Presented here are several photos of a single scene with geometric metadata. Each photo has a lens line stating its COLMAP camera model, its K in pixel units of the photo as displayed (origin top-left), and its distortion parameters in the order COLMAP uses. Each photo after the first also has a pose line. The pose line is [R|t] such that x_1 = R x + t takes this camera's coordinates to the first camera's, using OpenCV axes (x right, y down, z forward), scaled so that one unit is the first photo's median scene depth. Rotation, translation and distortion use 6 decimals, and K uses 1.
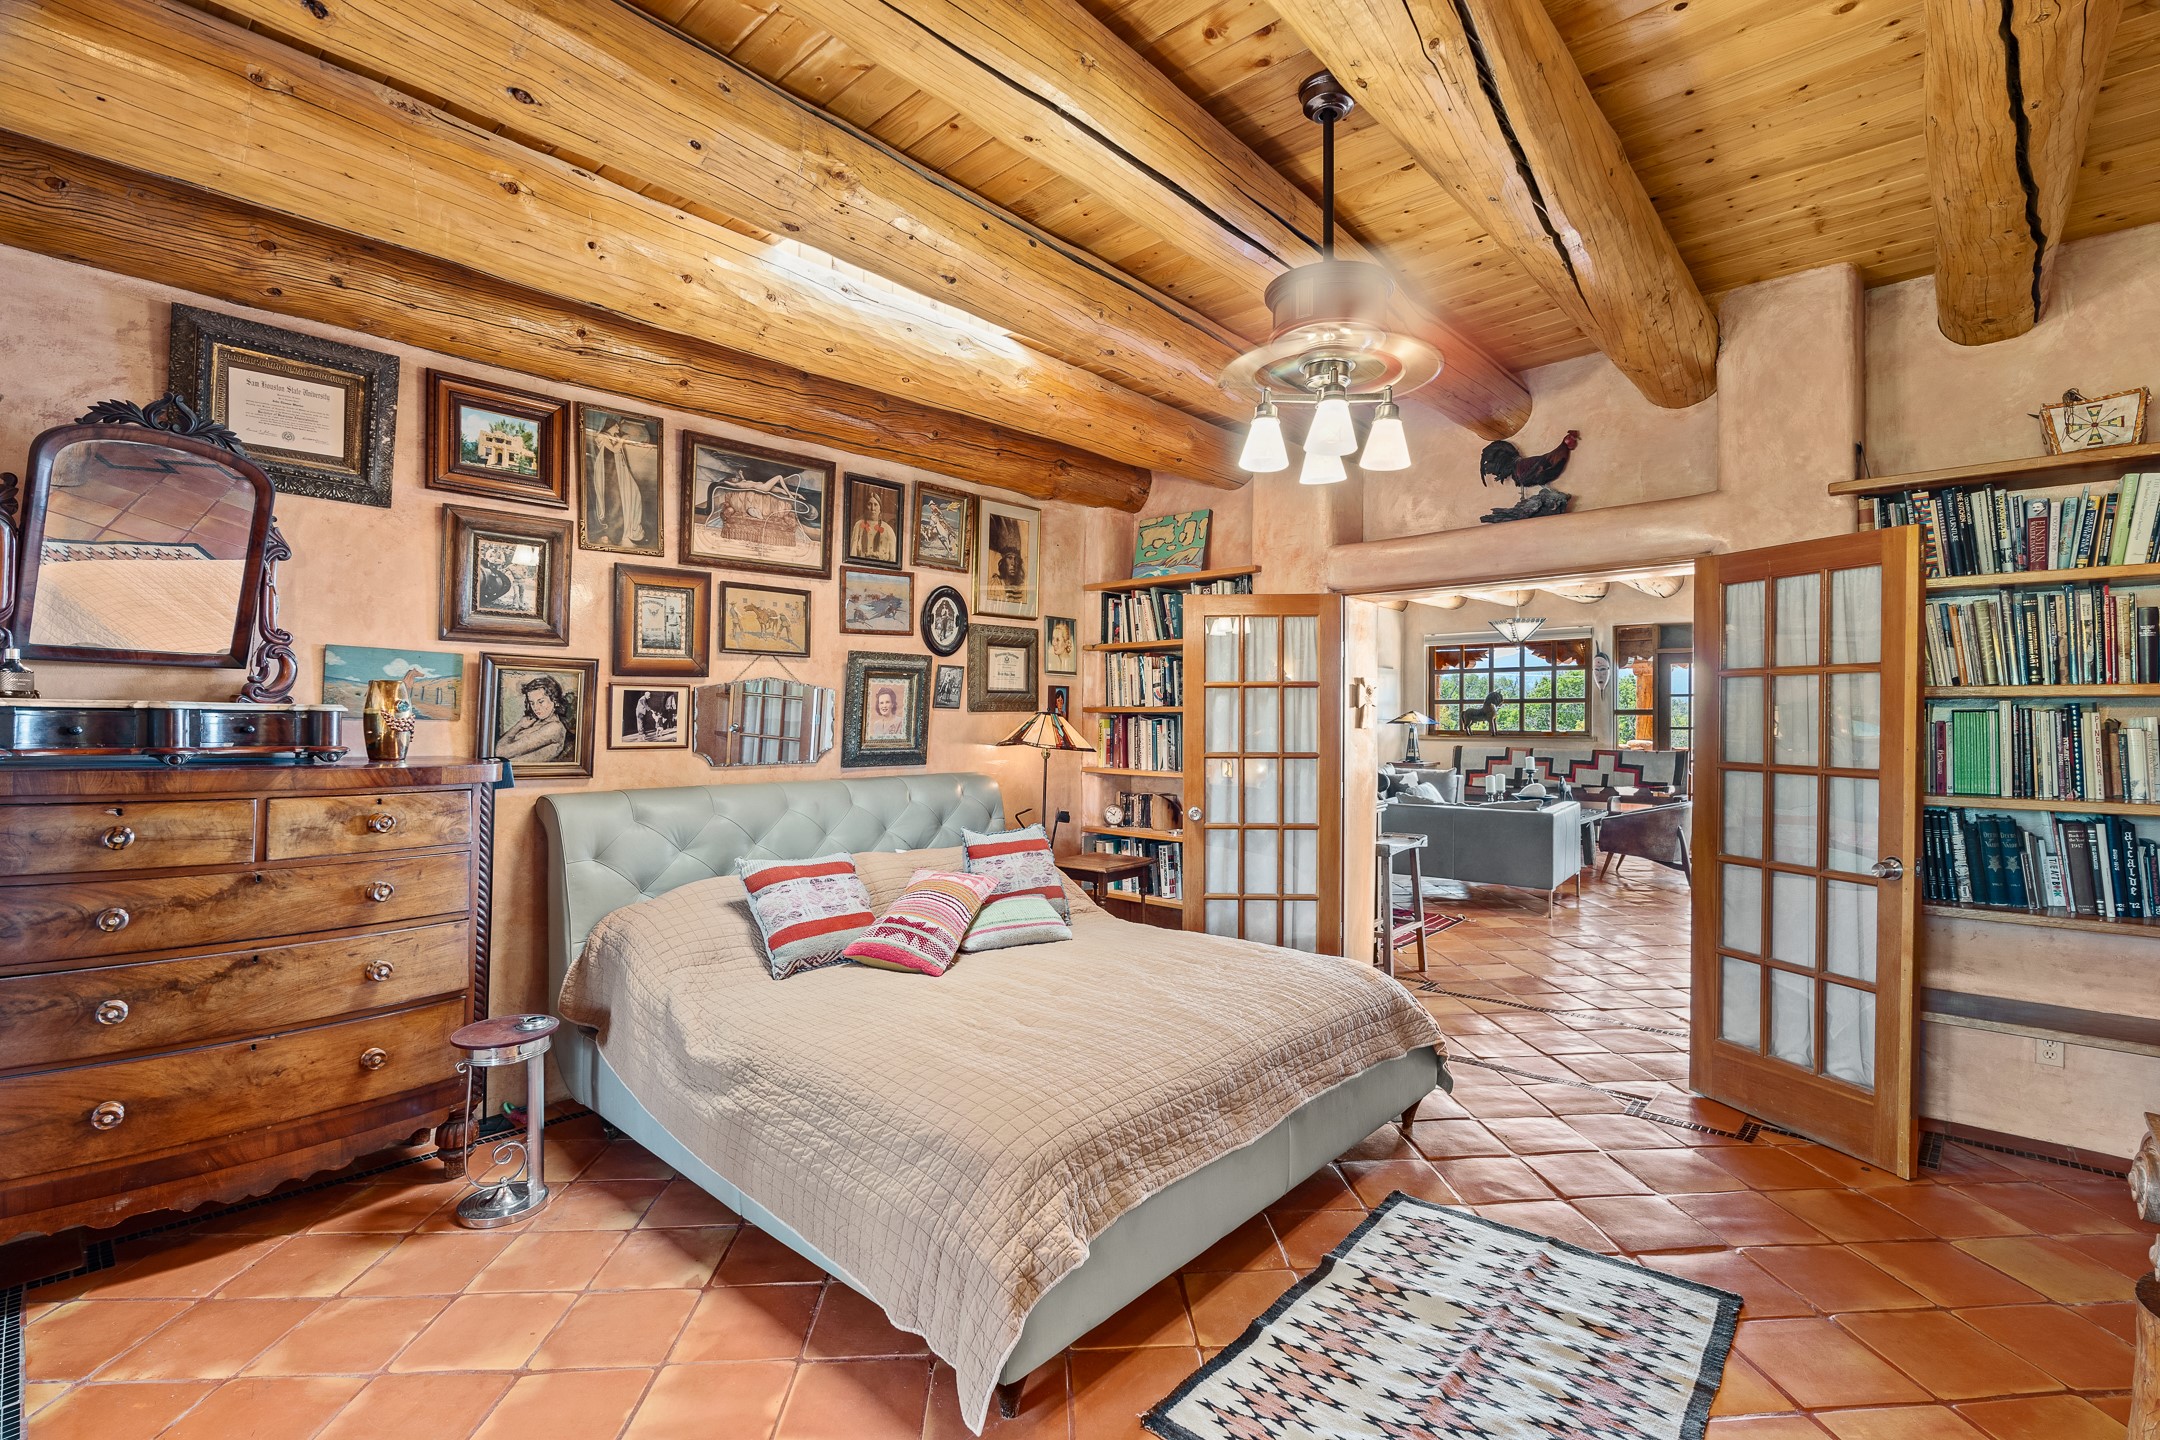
lens RADIAL K [[974.3, 0, 1083.7], [0, 974.3, 728.7], [0, 0, 1]] dist [-0.004799, 0.000284]
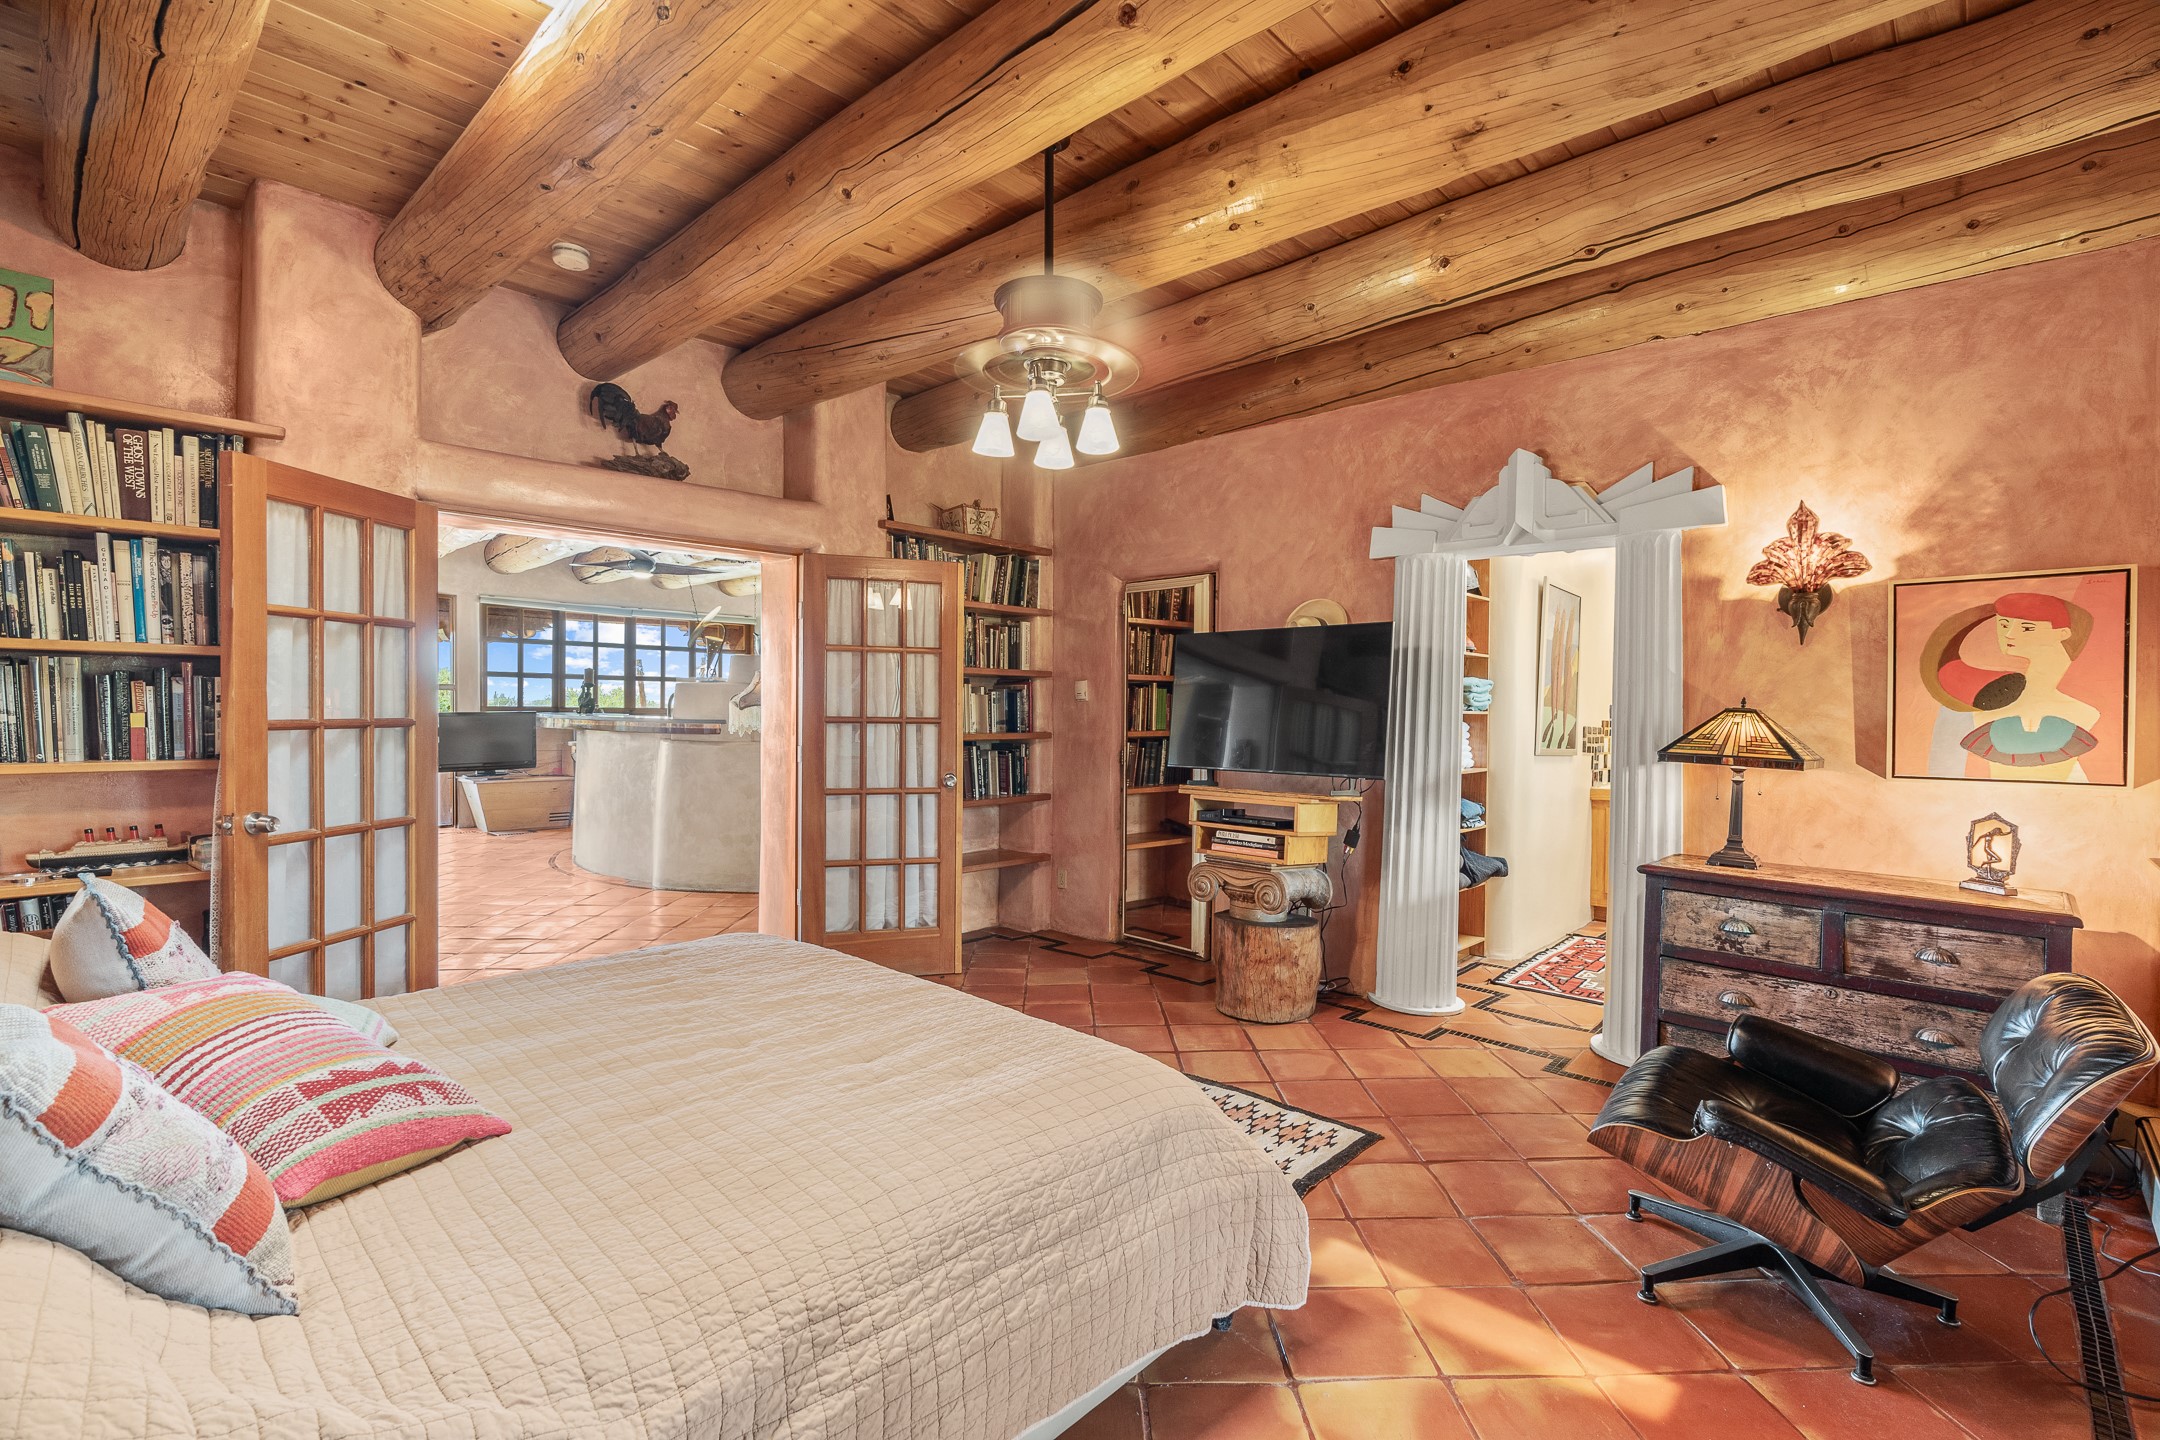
lens RADIAL K [[974.3, 0, 1087.1], [0, 974.3, 730.4], [0, 0, 1]] dist [-0.004799, 0.000284]
pose [[0.017042, -0.020516, 0.999644, -0.647532], [0.003354, 0.999785, 0.020461, 0.028212], [-0.999849, 0.003004, 0.017107, 0.661863]]
